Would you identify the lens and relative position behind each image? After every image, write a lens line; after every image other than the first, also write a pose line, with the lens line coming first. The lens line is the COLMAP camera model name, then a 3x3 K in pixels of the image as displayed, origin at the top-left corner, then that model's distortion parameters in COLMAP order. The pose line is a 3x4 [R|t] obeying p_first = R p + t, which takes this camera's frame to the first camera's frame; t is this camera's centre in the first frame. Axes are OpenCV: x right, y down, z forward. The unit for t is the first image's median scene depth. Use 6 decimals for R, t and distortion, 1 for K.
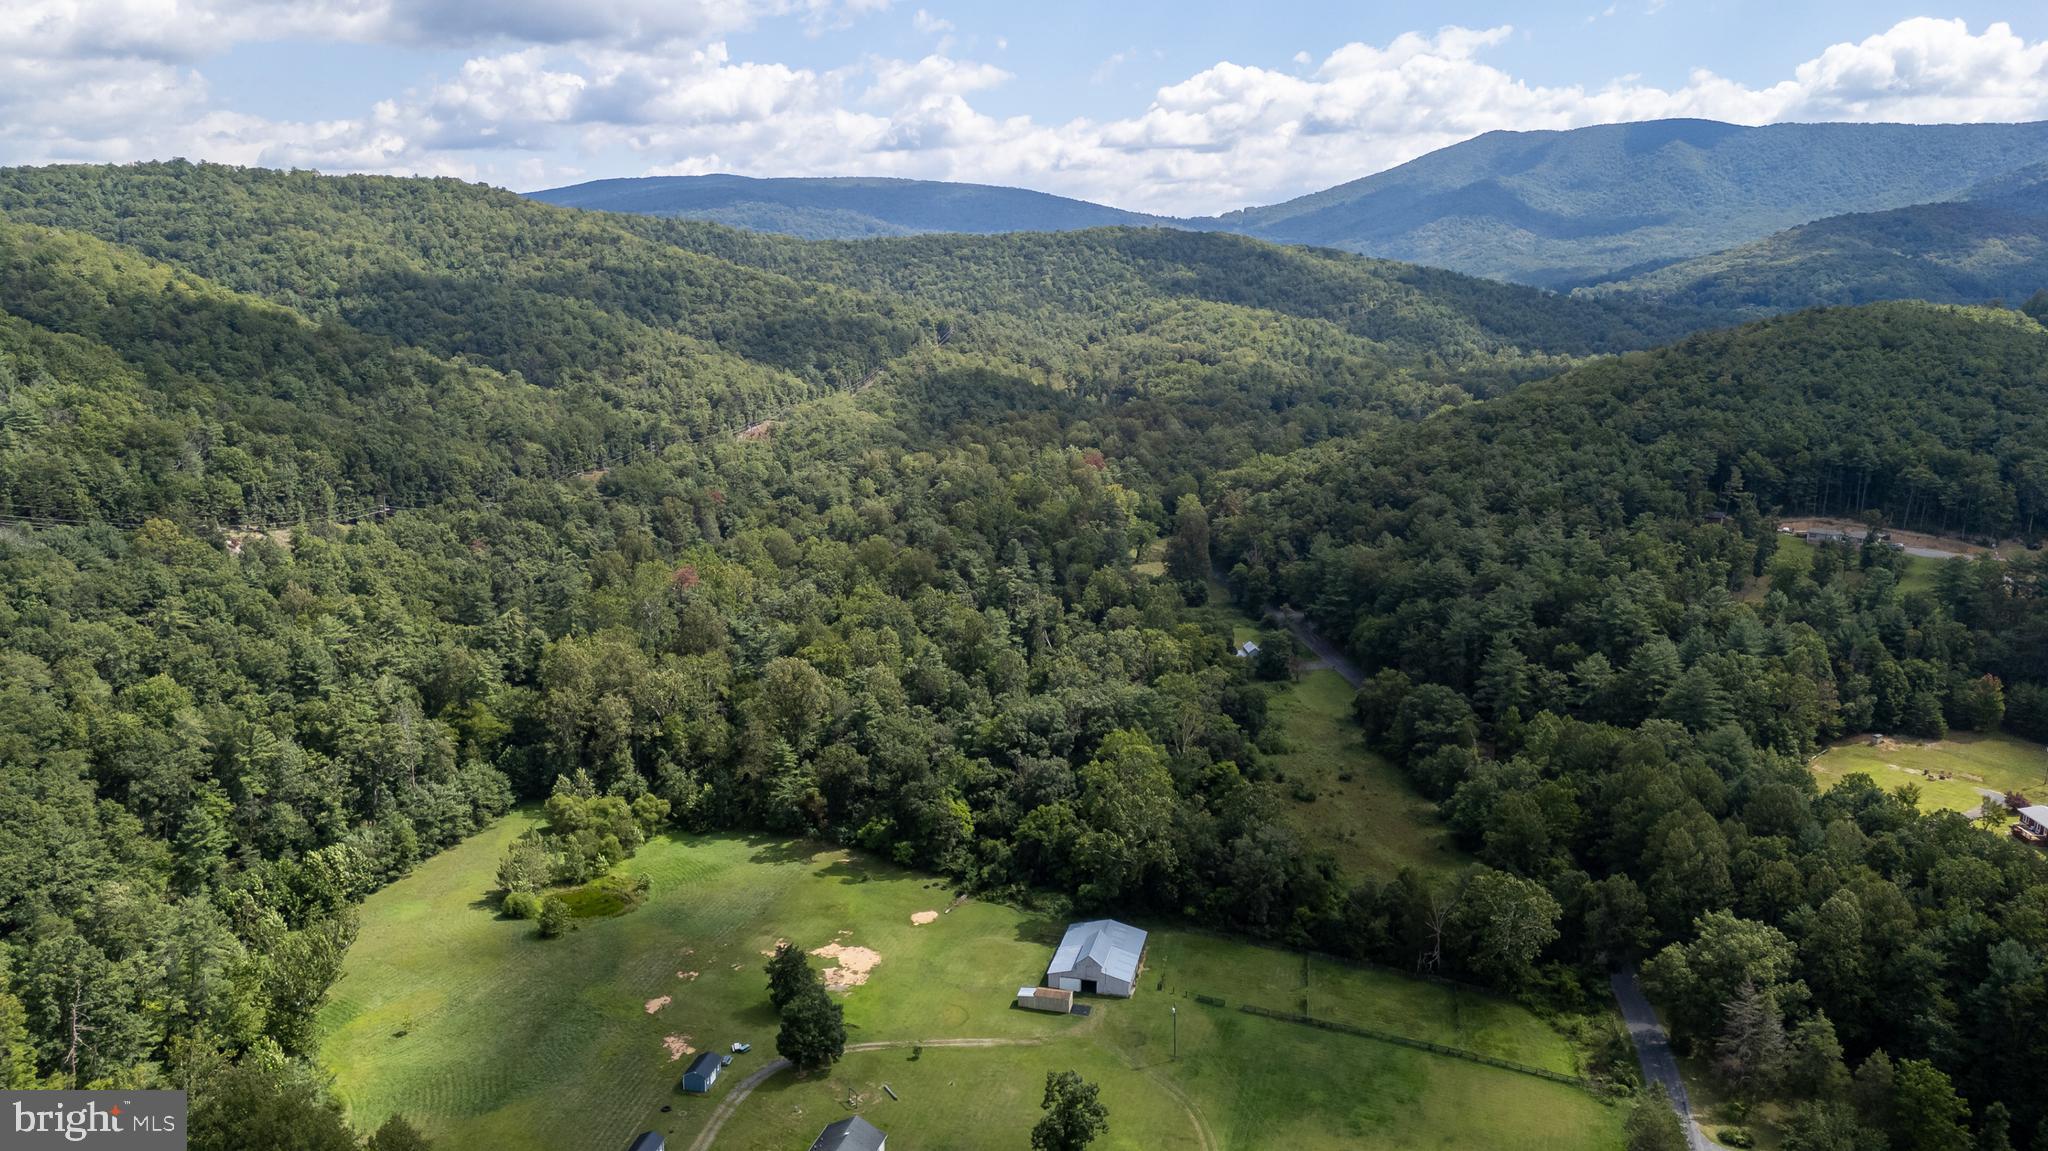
lens RADIAL K [[1505.9, 0, 1024.0], [0, 1505.9, 575.5], [0, 0, 1]] dist [0.074691, -0.089129]
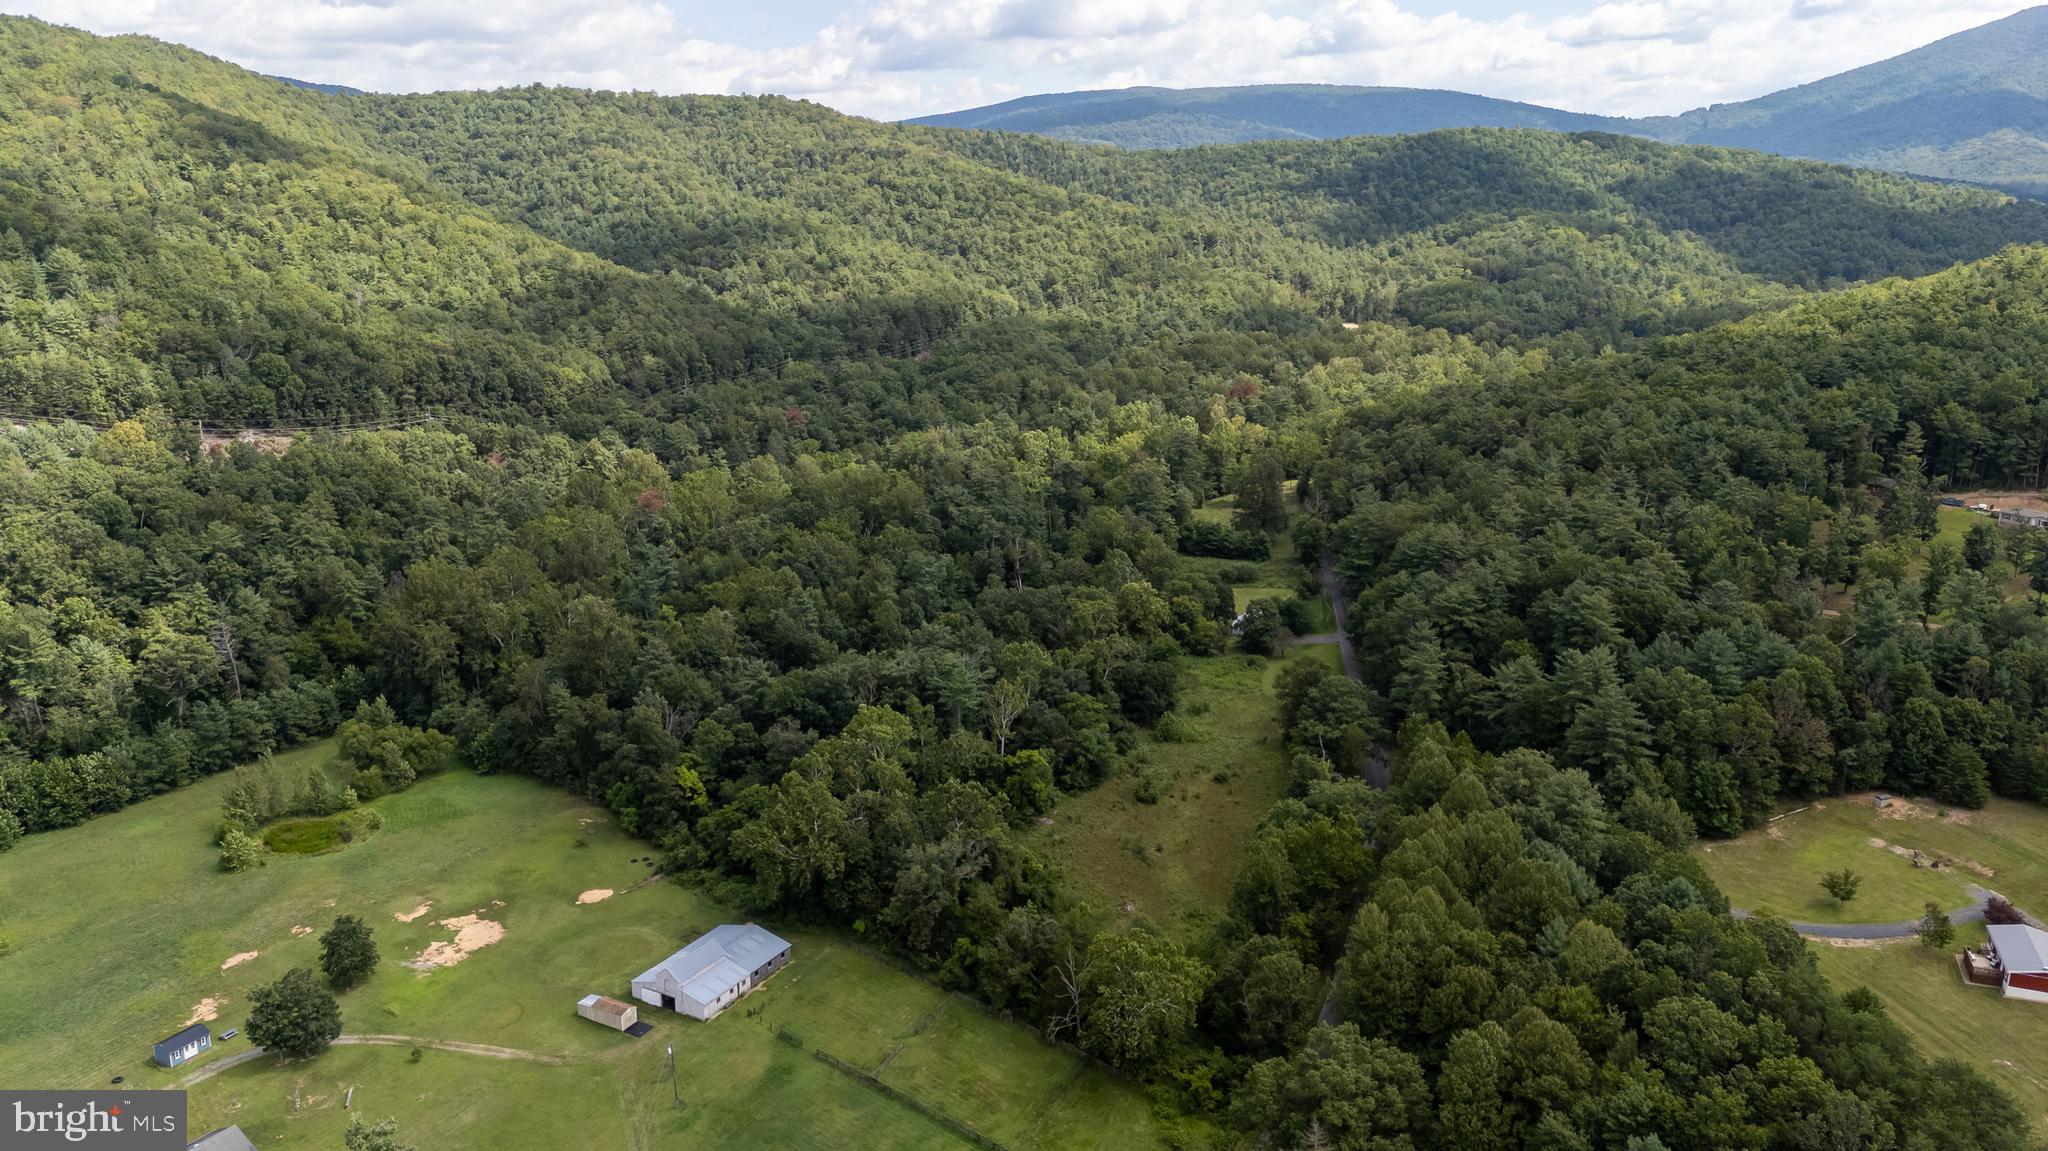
lens RADIAL K [[1505.9, 0, 1024.0], [0, 1505.9, 575.5], [0, 0, 1]] dist [0.074691, -0.089129]
pose [[0.959299, 0.061986, -0.275507, 0.109018], [-0.047054, 0.997059, 0.060487, -0.008212], [0.278446, -0.045061, 0.959394, 0.054588]]
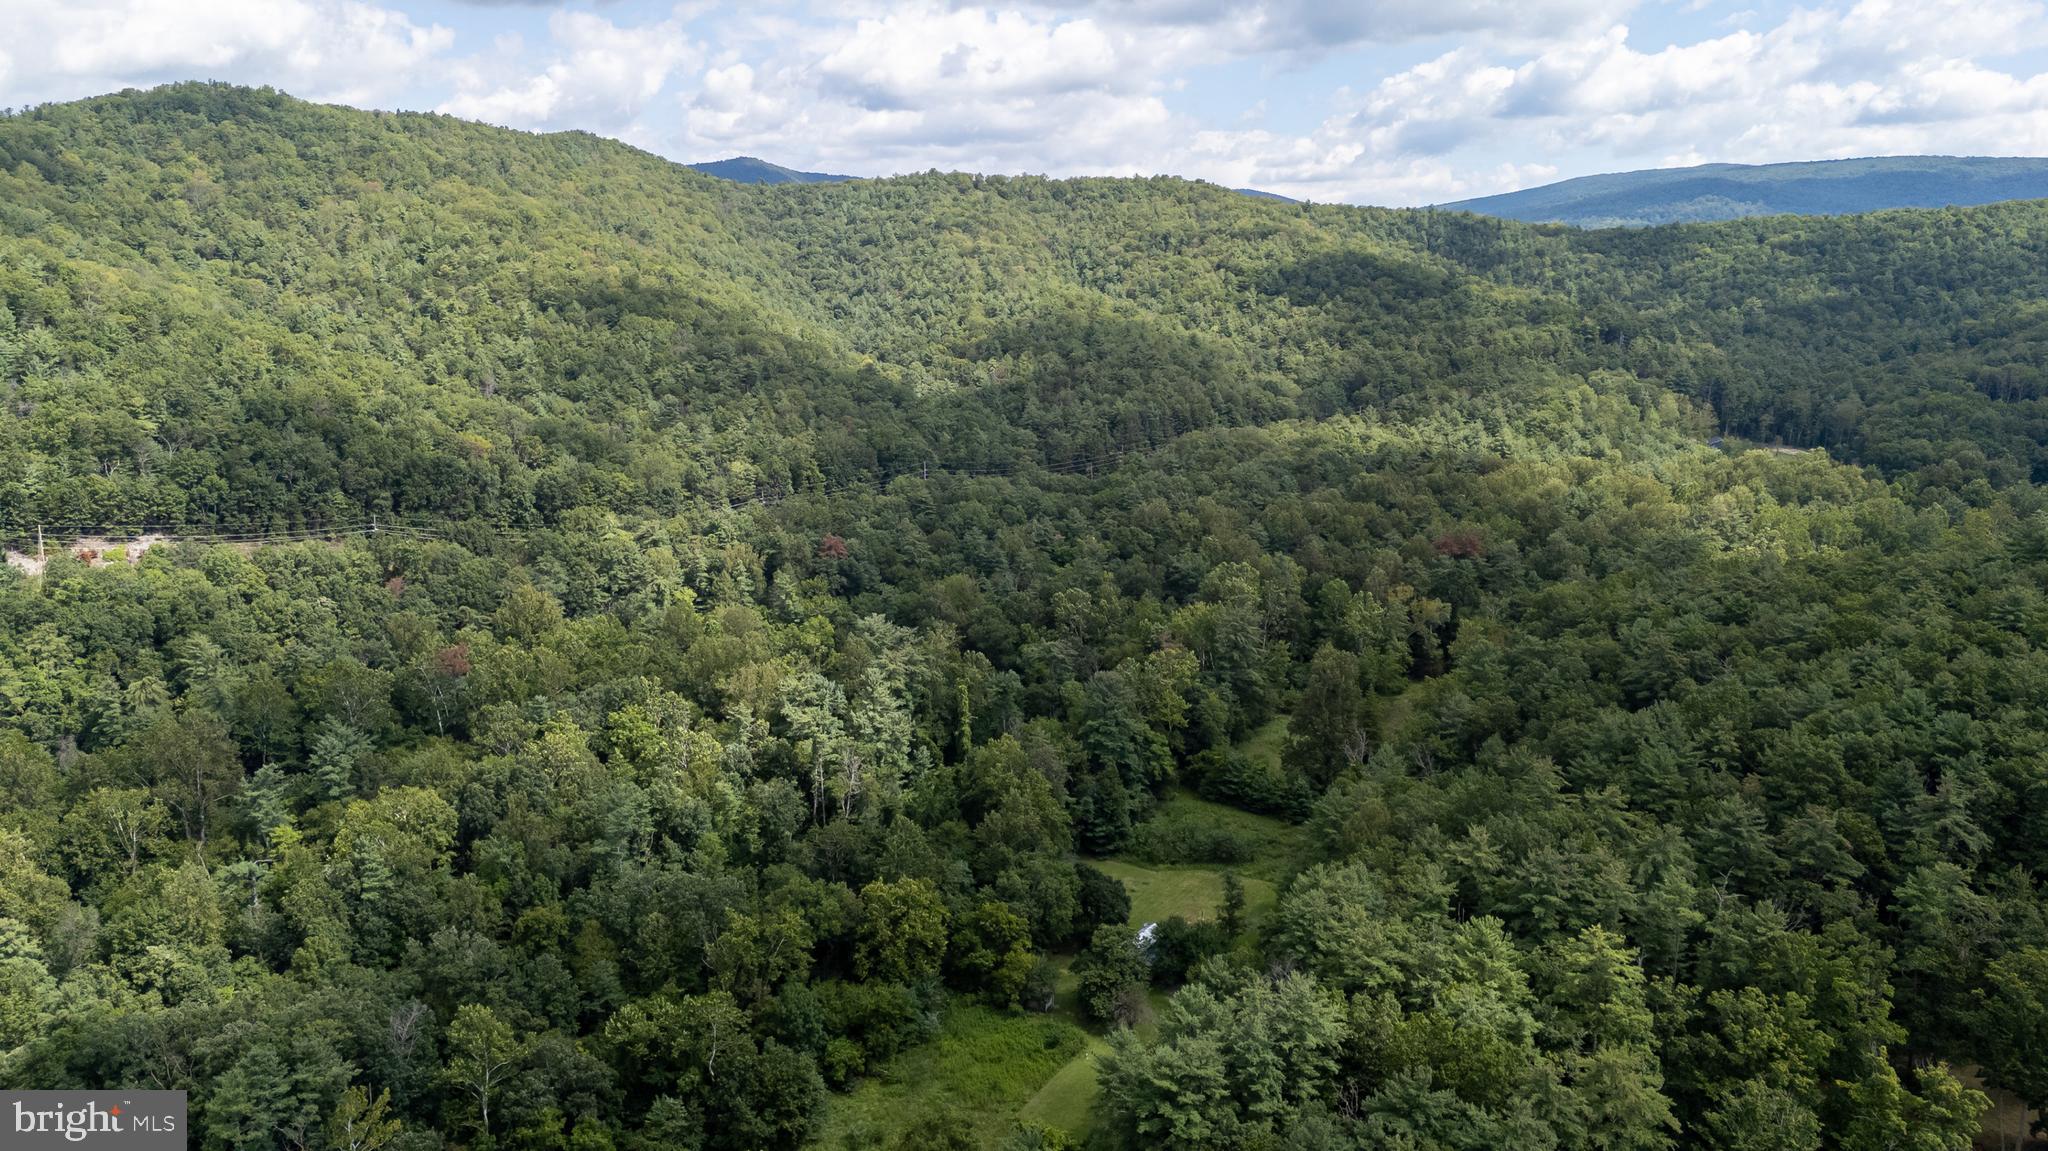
lens RADIAL K [[1505.9, 0, 1024.0], [0, 1505.9, 575.5], [0, 0, 1]] dist [0.074691, -0.089129]
pose [[0.800043, 0.112062, -0.589384, 0.175752], [-0.114028, 0.992896, 0.033999, -0.039045], [0.589007, 0.040006, 0.807137, 0.221680]]
